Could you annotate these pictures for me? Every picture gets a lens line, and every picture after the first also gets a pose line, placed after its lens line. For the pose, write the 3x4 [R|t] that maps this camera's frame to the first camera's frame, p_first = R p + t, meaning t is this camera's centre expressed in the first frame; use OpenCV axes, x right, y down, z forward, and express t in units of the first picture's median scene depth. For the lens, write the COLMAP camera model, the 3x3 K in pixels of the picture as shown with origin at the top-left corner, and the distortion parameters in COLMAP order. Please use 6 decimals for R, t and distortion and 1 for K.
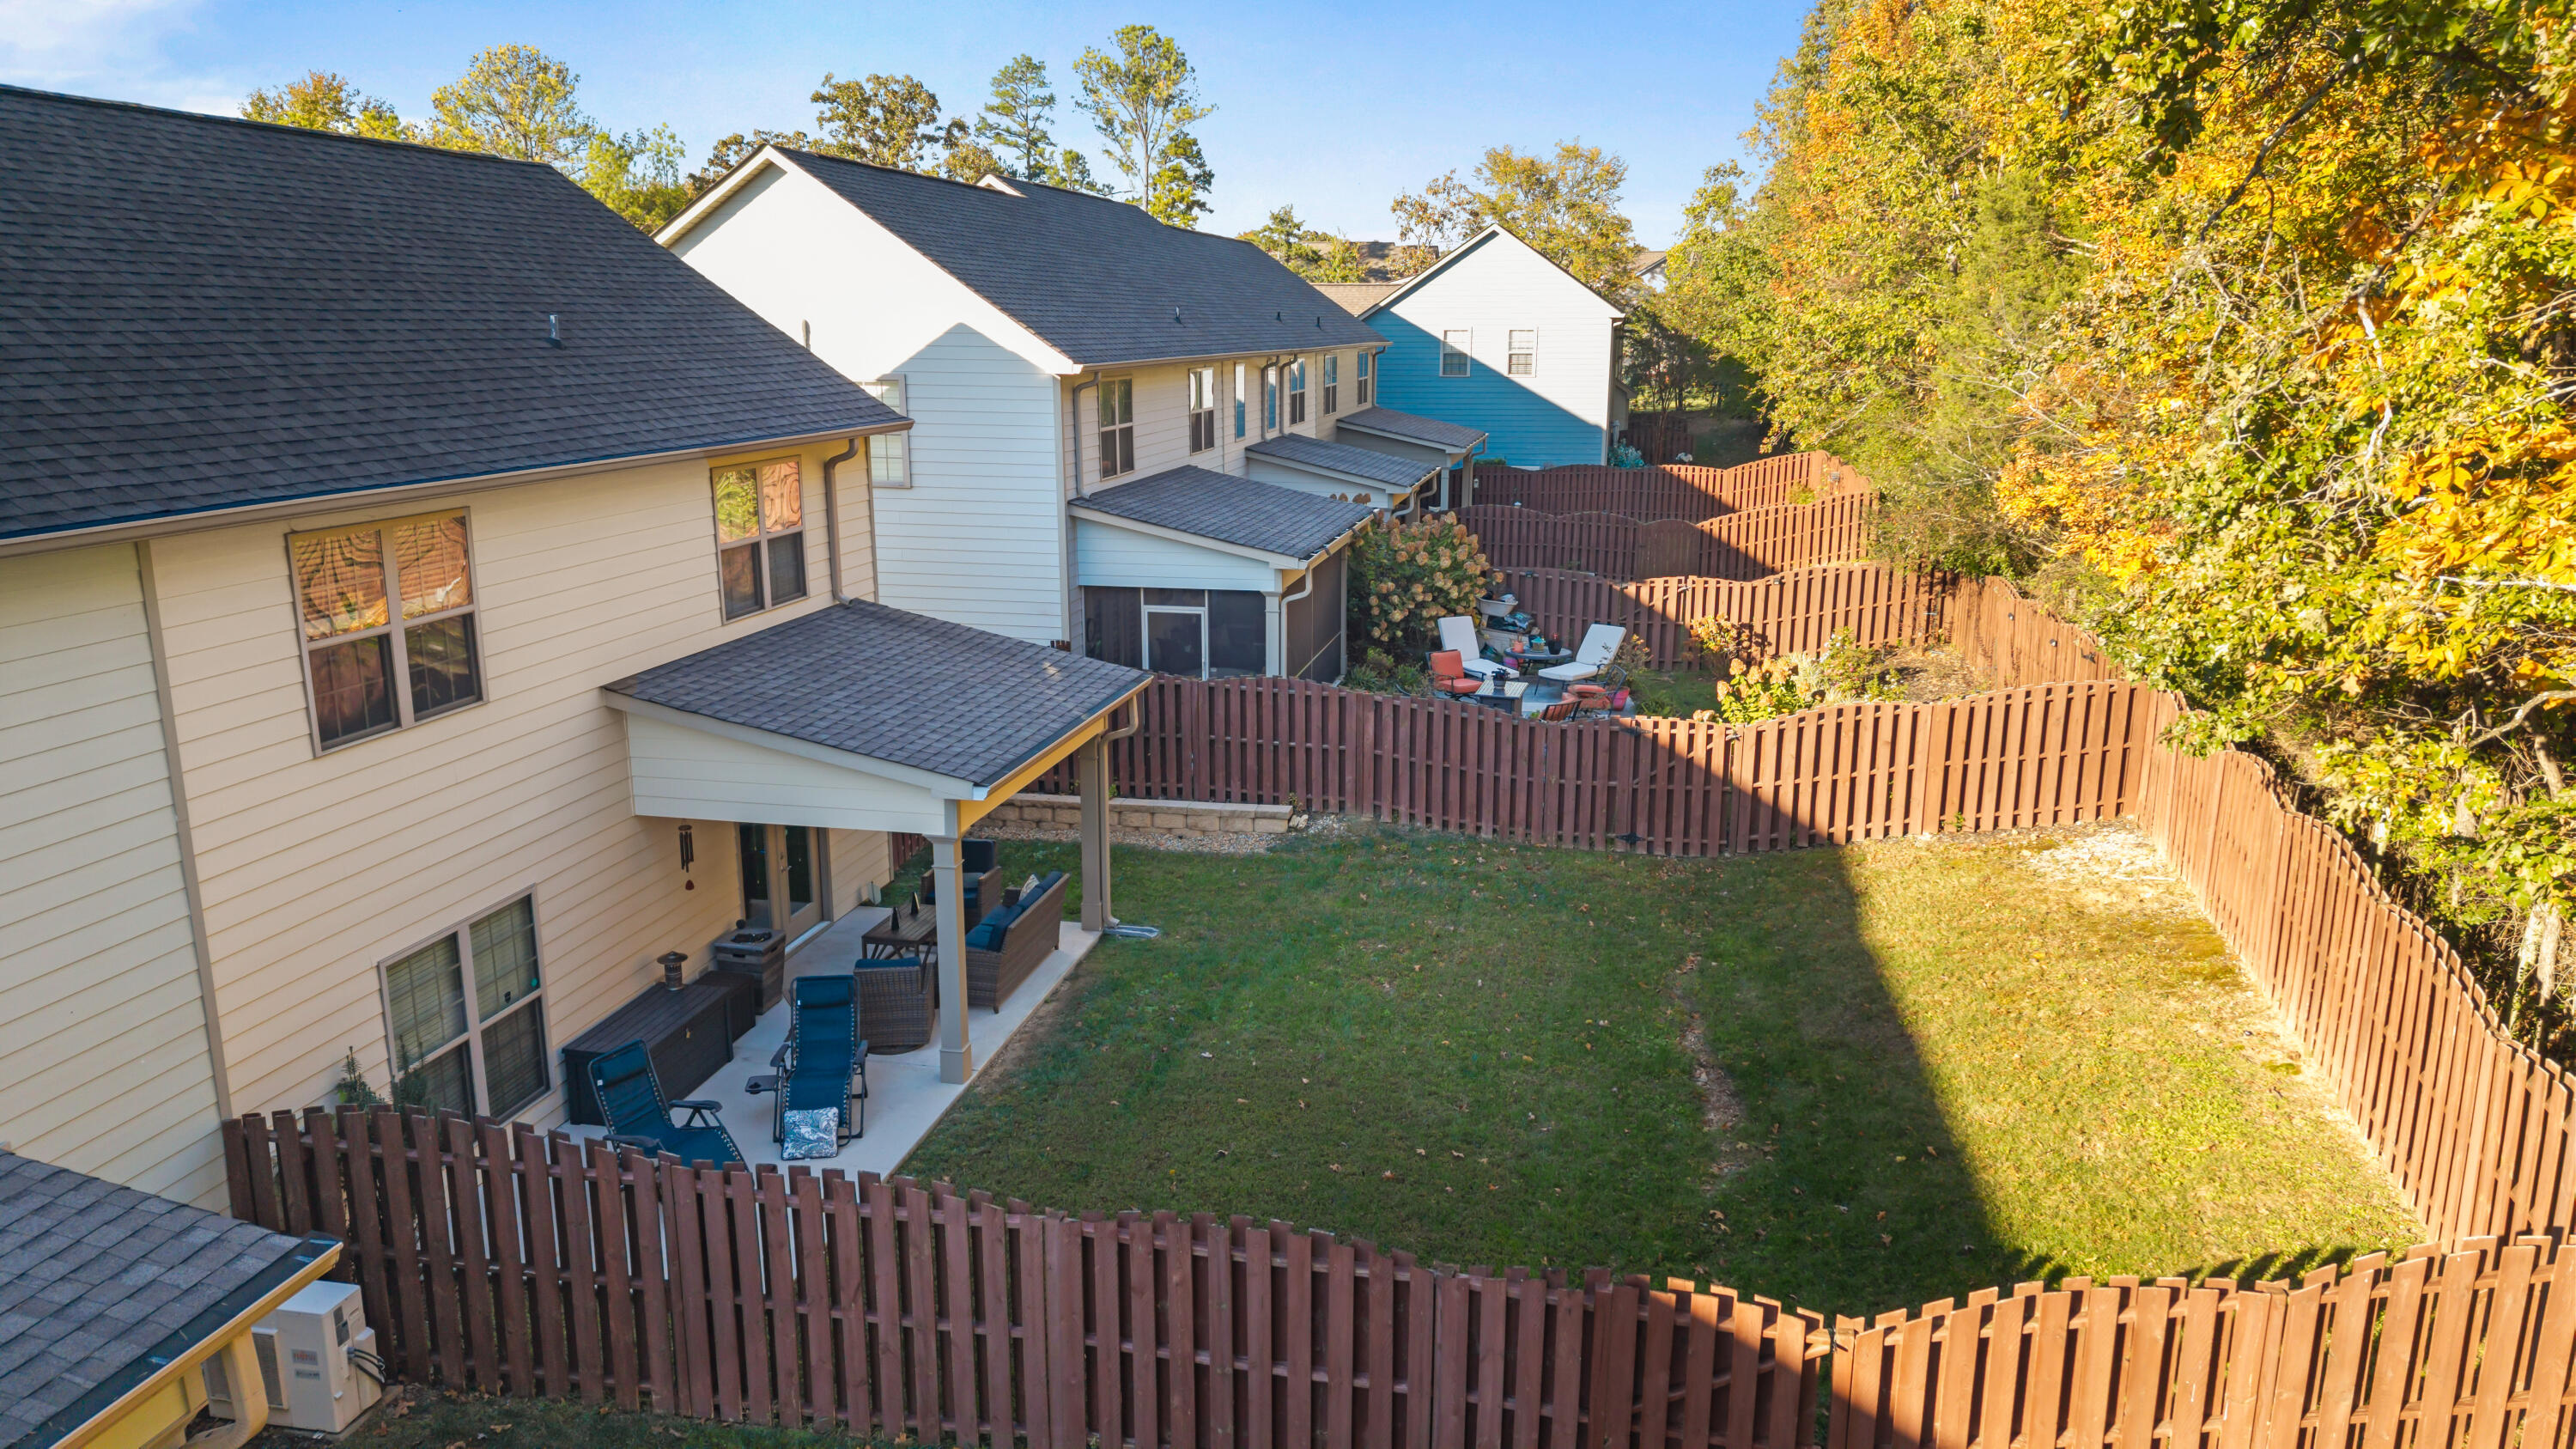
lens RADIAL K [[1740.6, 0, 1266.7], [0, 1740.6, 682.2], [0, 0, 1]] dist [0.054968, -0.062908]
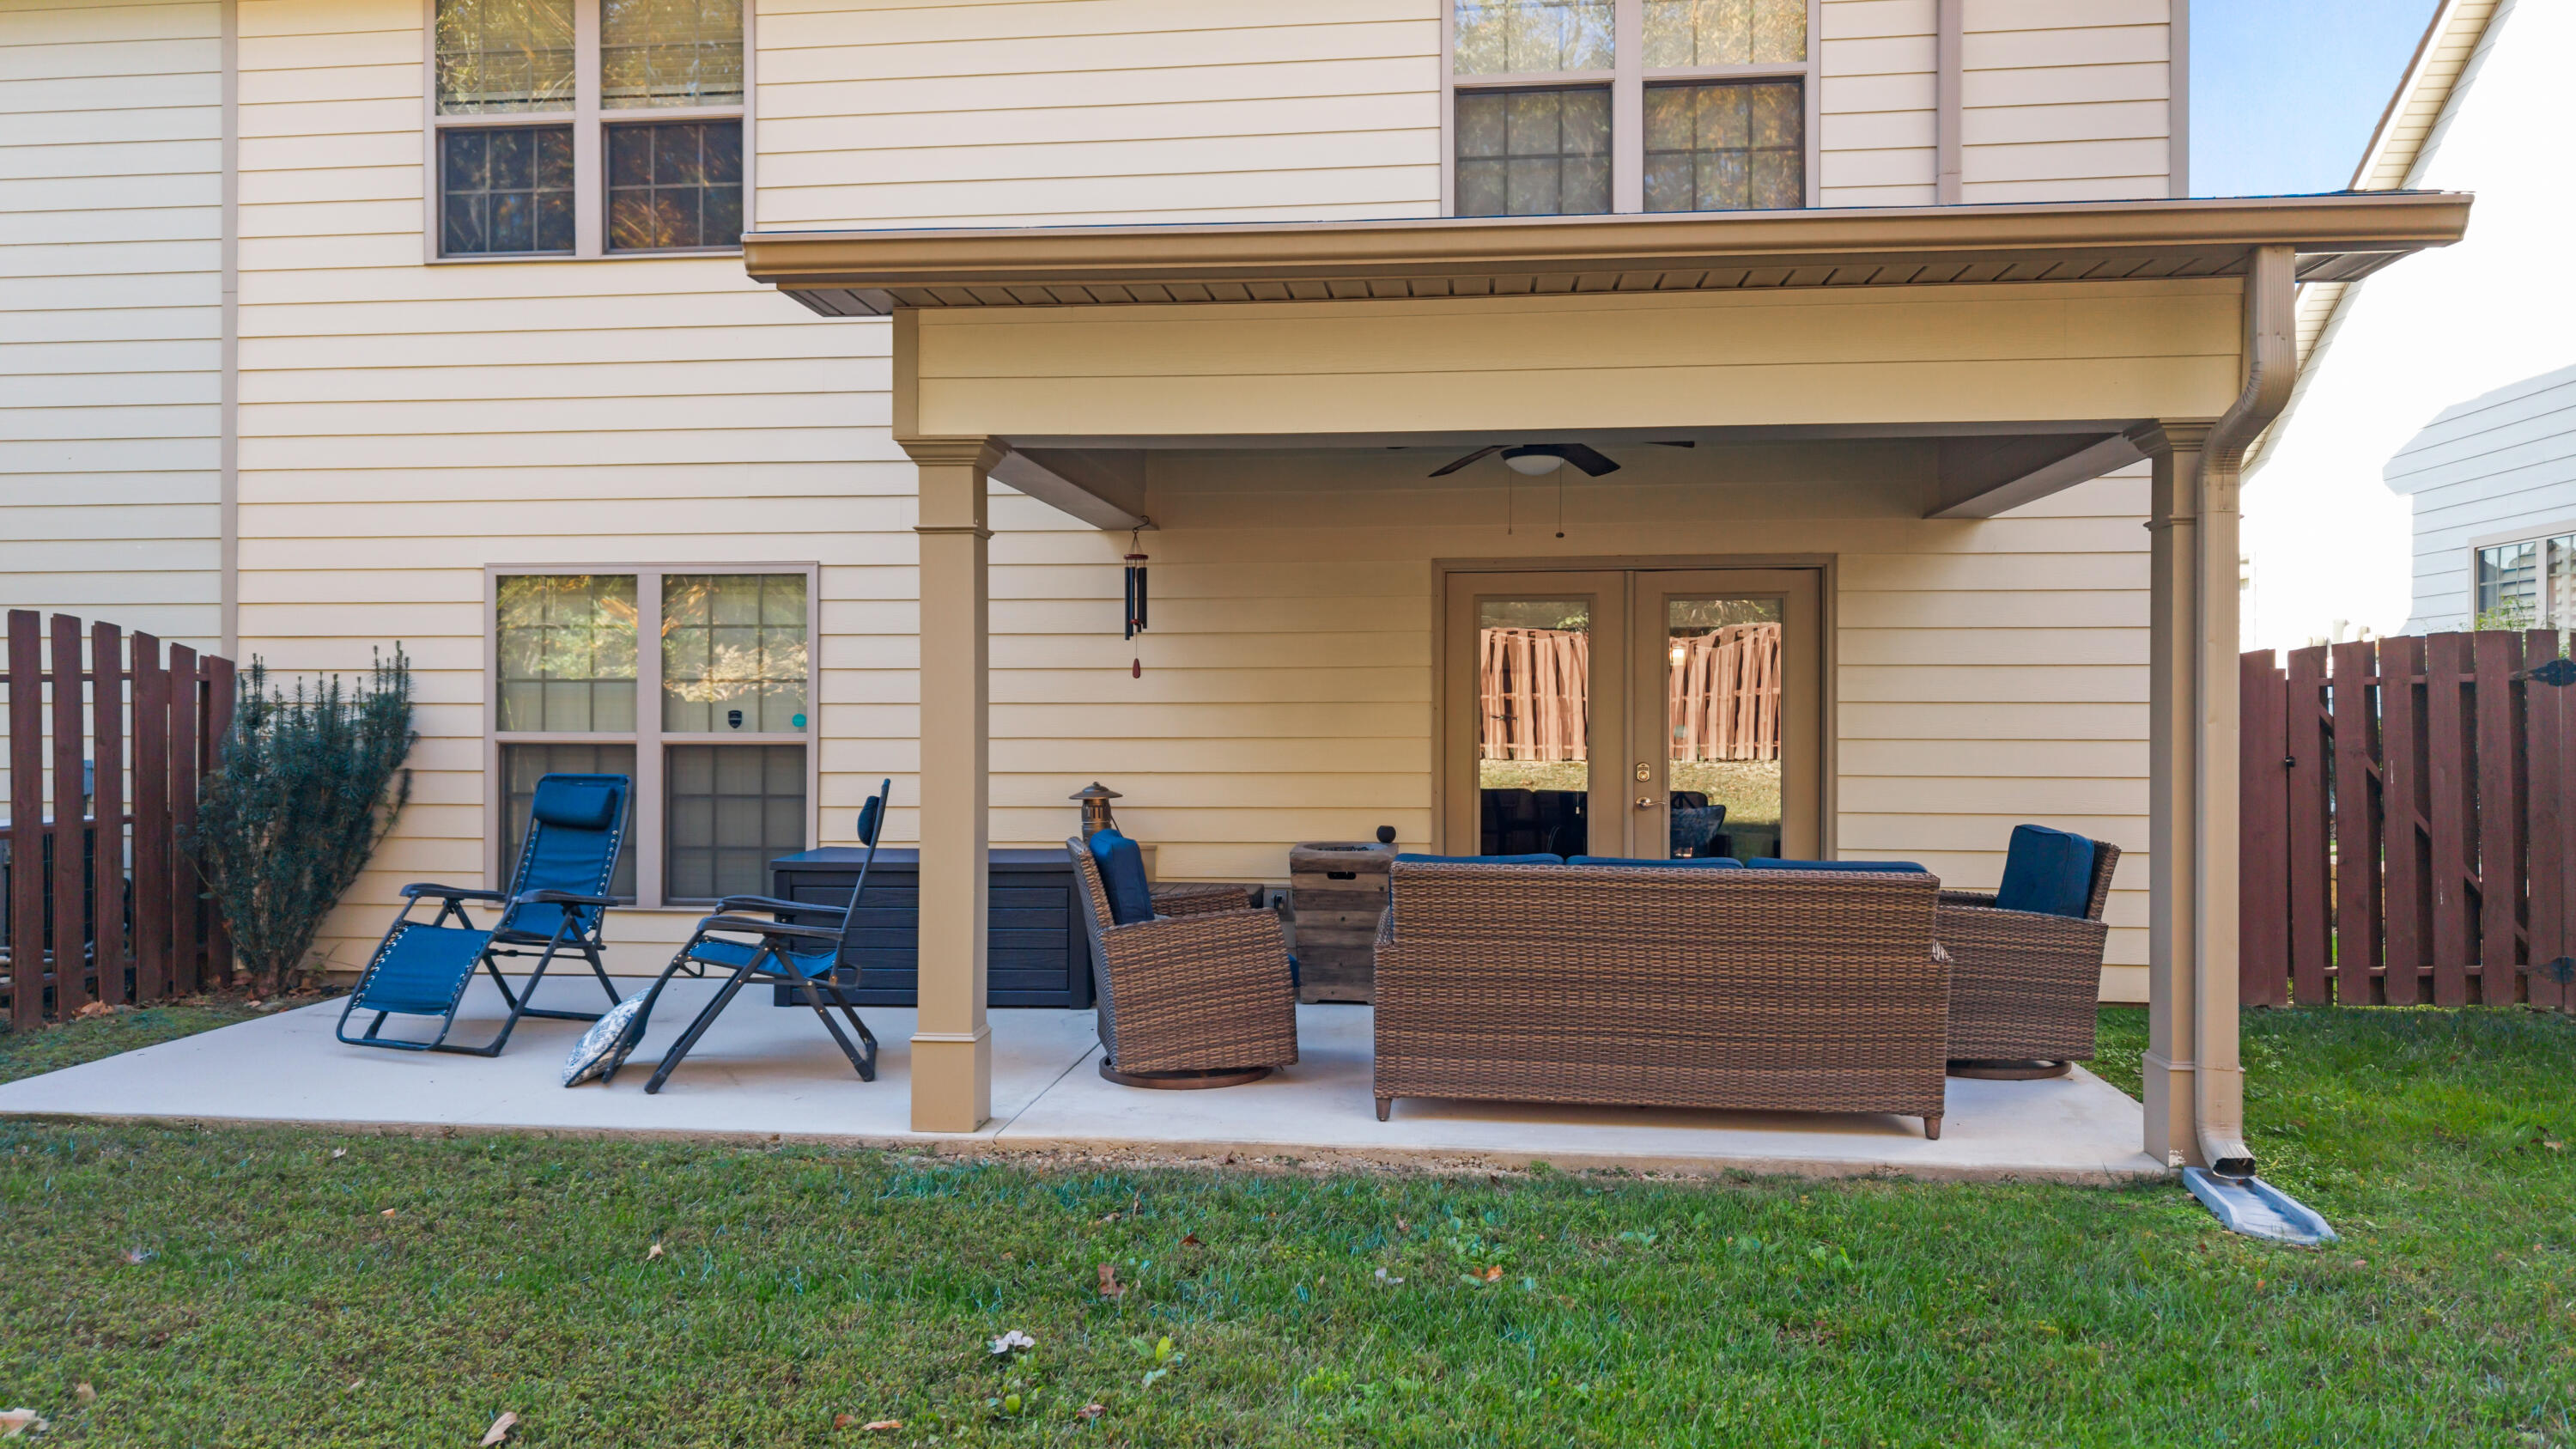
lens RADIAL K [[1740.6, 0, 1266.7], [0, 1740.6, 682.2], [0, 0, 1]] dist [0.054968, -0.062908]
pose [[0.099863, -0.006935, -0.994977, 0.241113], [-0.204882, 0.978404, -0.027383, 0.150375], [0.973679, 0.206587, 0.096286, 1.175396]]
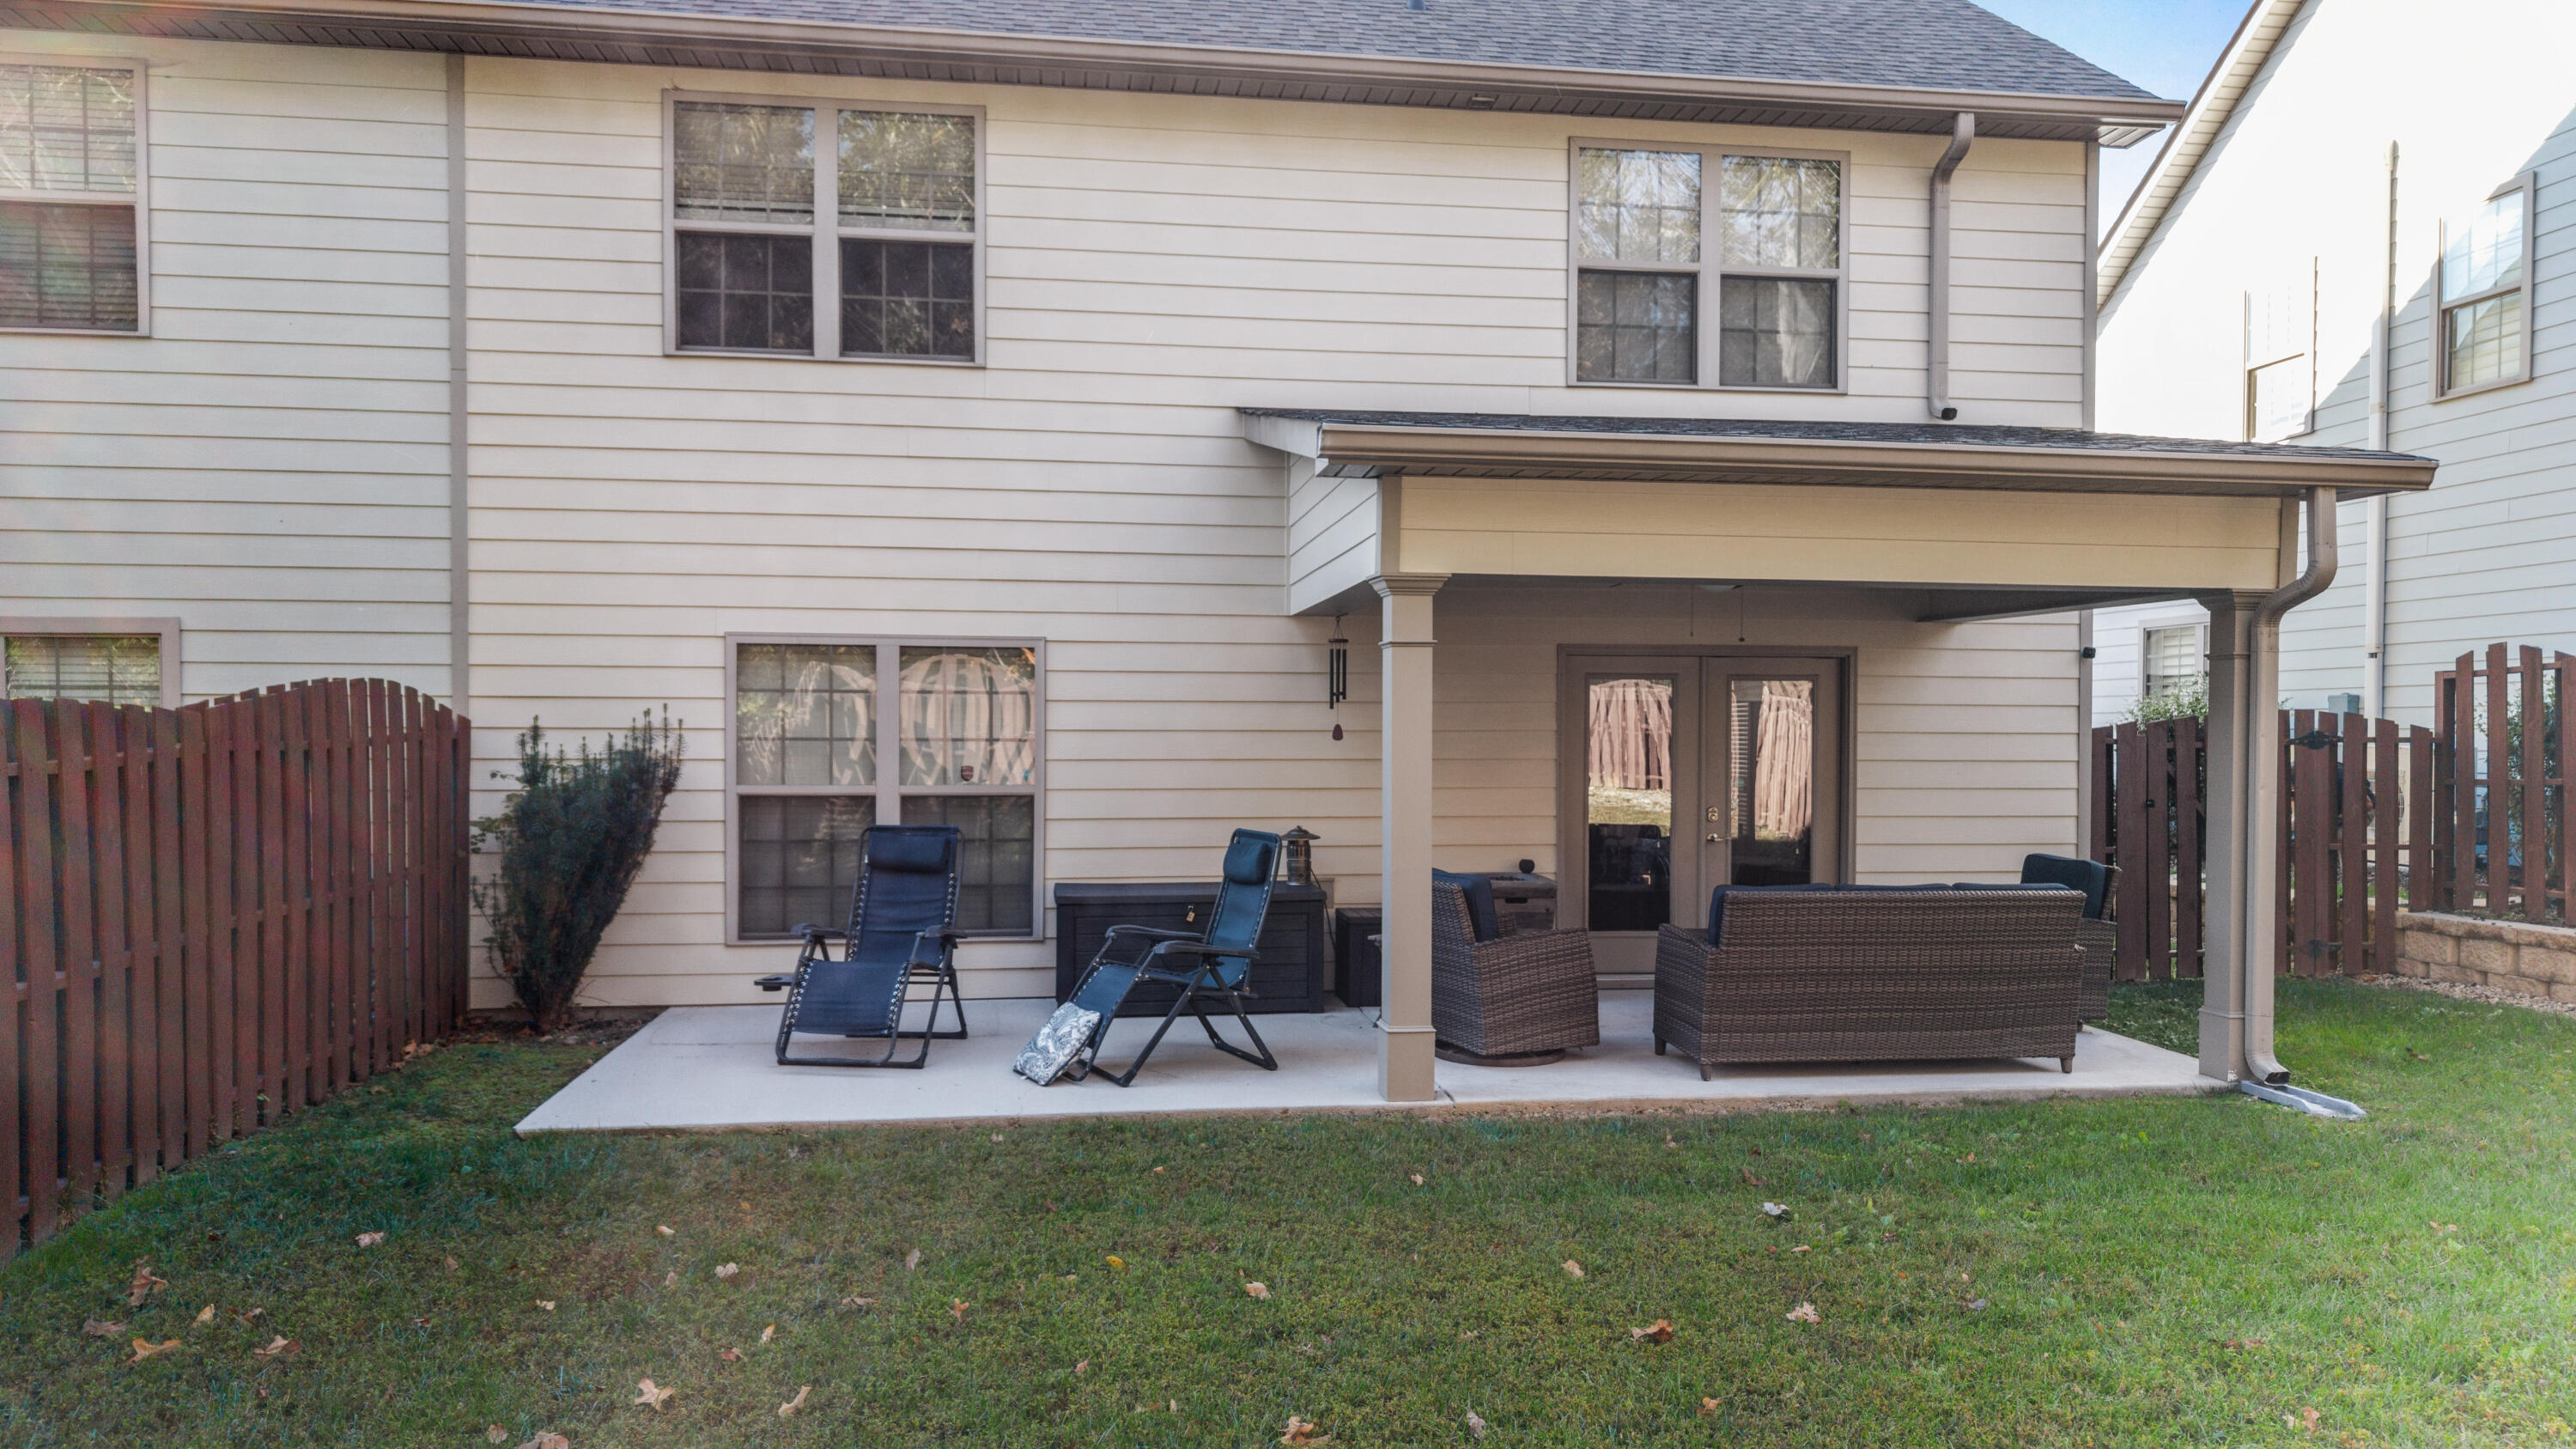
lens RADIAL K [[1753.6, 0, 1288.0], [0, 1753.6, 724.5], [0, 0, 1]] dist [0.051597, -0.059024]
pose [[0.347116, 0.008782, -0.937781, 0.322196], [-0.198480, 0.977993, -0.064307, 0.188234], [0.916579, 0.208453, 0.341220, 0.905807]]
